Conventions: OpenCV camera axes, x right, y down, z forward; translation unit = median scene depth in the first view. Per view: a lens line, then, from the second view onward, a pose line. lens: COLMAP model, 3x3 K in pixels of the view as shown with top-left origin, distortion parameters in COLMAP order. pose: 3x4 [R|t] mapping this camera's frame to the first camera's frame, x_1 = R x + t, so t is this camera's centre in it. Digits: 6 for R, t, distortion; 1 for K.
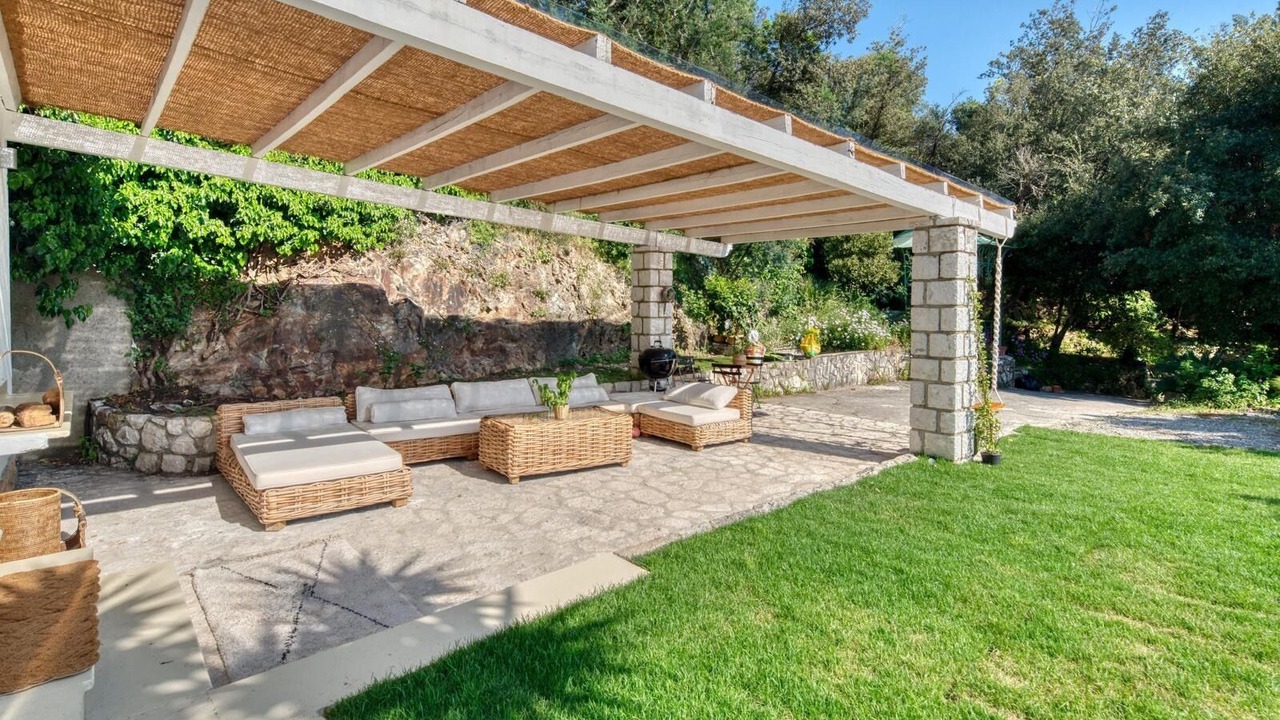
lens RADIAL K [[637.3, 0, 644.0], [0, 637.3, 351.7], [0, 0, 1]] dist [0.001813, -0.001209]
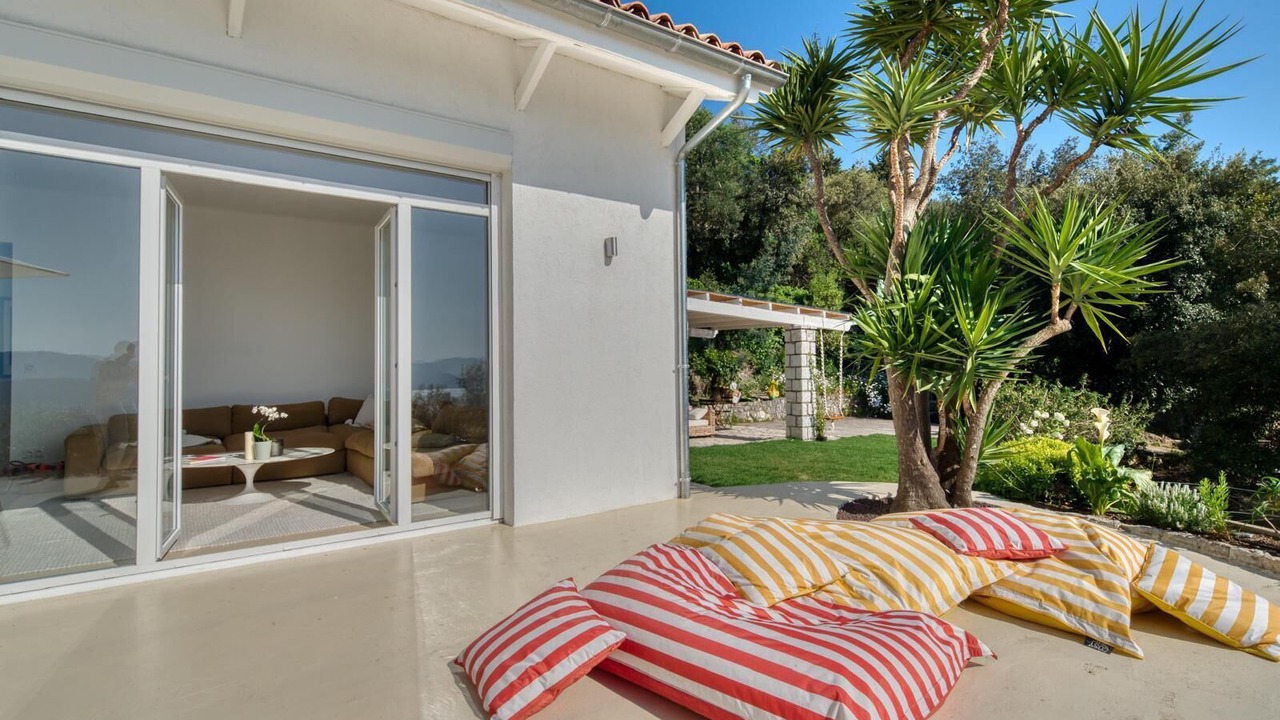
lens RADIAL K [[637.3, 0, 638.8], [0, 637.3, 359.9], [0, 0, 1]] dist [0.001813, -0.001209]
pose [[0.996730, -0.014799, -0.079442, 0.061189], [0.007993, 0.996322, -0.085315, 0.045677], [0.080412, 0.084401, 0.993182, -0.636389]]
